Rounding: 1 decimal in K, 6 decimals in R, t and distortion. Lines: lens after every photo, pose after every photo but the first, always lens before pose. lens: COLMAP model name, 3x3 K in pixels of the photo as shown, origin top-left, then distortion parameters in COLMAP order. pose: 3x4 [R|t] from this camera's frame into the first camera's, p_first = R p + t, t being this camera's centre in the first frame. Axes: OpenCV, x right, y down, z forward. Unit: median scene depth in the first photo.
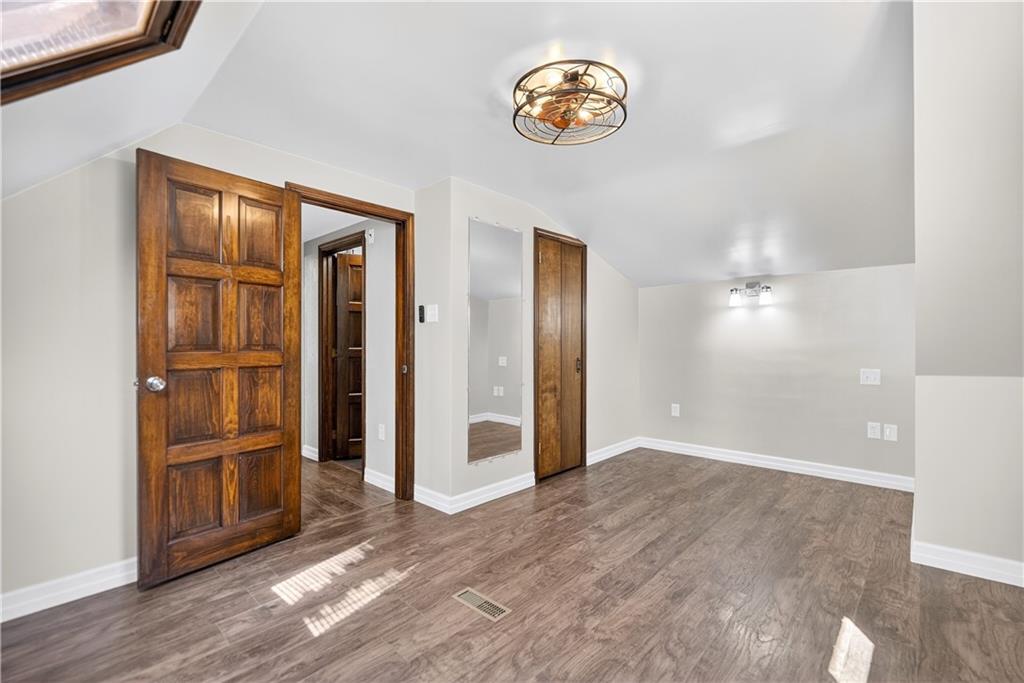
lens RADIAL K [[458.1, 0, 513.7], [0, 458.1, 336.7], [0, 0, 1]] dist [-0.000779, 0.000390]
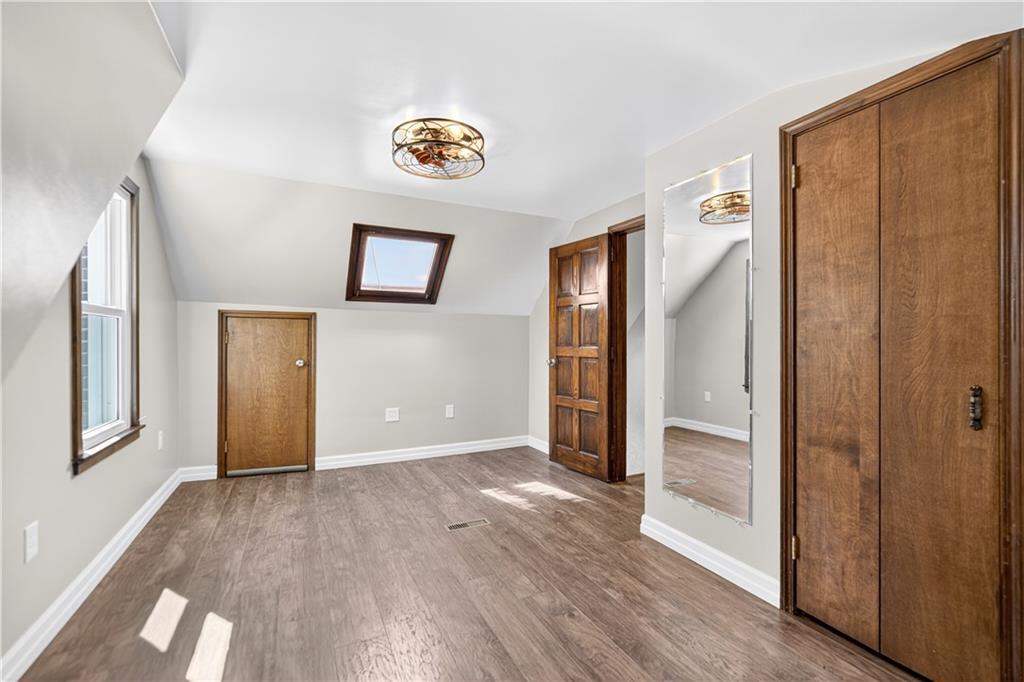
lens RADIAL K [[458.1, 0, 513.7], [0, 458.1, 336.2], [0, 0, 1]] dist [-0.000779, 0.000390]
pose [[-0.367769, -0.010739, -0.929855, 1.015213], [0.008884, 0.999847, -0.015061, 0.017168], [0.929875, -0.013800, -0.367617, 1.404172]]
